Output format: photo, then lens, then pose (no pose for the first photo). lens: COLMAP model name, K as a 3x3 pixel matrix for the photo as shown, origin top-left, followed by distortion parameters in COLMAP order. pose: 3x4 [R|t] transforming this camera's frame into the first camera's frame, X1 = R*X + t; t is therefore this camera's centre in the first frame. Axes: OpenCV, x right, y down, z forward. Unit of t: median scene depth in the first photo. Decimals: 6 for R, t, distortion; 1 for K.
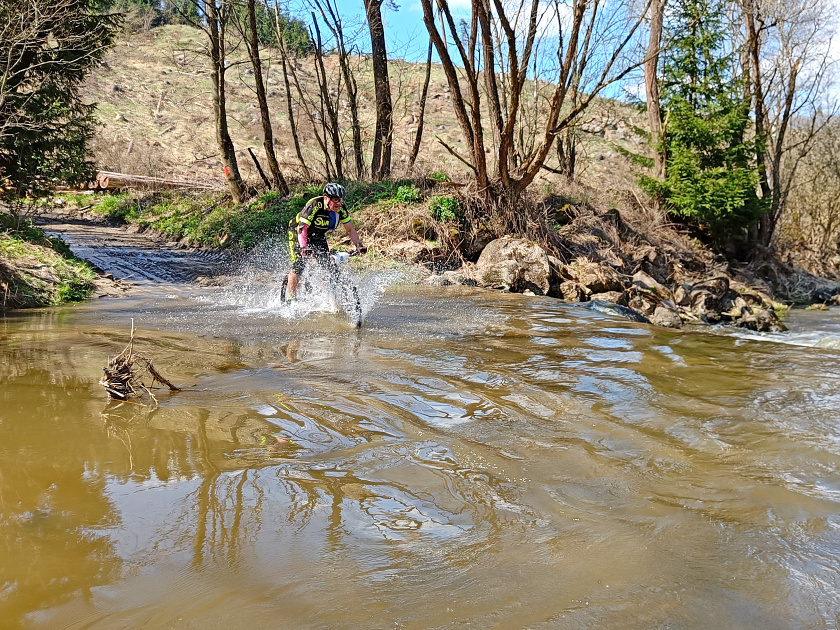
lens RADIAL K [[772.1, 0, 483.4], [0, 772.1, 249.9], [0, 0, 1]] dist [0.049084, -0.046622]
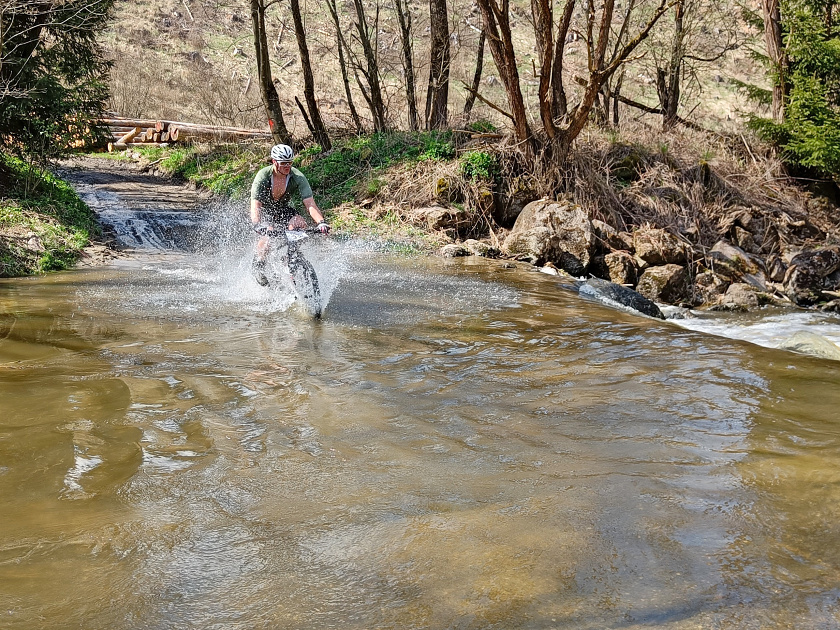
lens RADIAL K [[923.8, 0, 433.6], [0, 923.8, 313.1], [0, 0, 1]] dist [0.030507, -0.031794]
pose [[0.966701, 0.029263, -0.254232, 0.168114], [0.002727, 0.992207, 0.124572, -0.018284], [0.255896, -0.121117, 0.959087, -0.026939]]
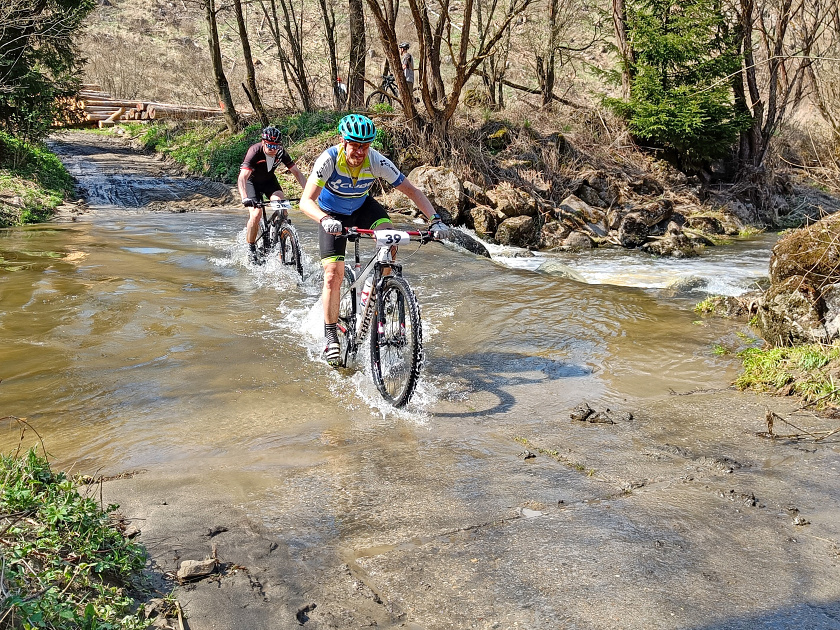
lens RADIAL K [[838.6, 0, 401.2], [0, 838.6, 246.5], [0, 0, 1]] dist [0.059865, -0.092130]
pose [[0.963202, 0.015031, -0.268357, 0.302586], [0.012165, 0.994974, 0.099392, -0.019666], [0.268503, -0.098999, 0.958178, -0.141966]]
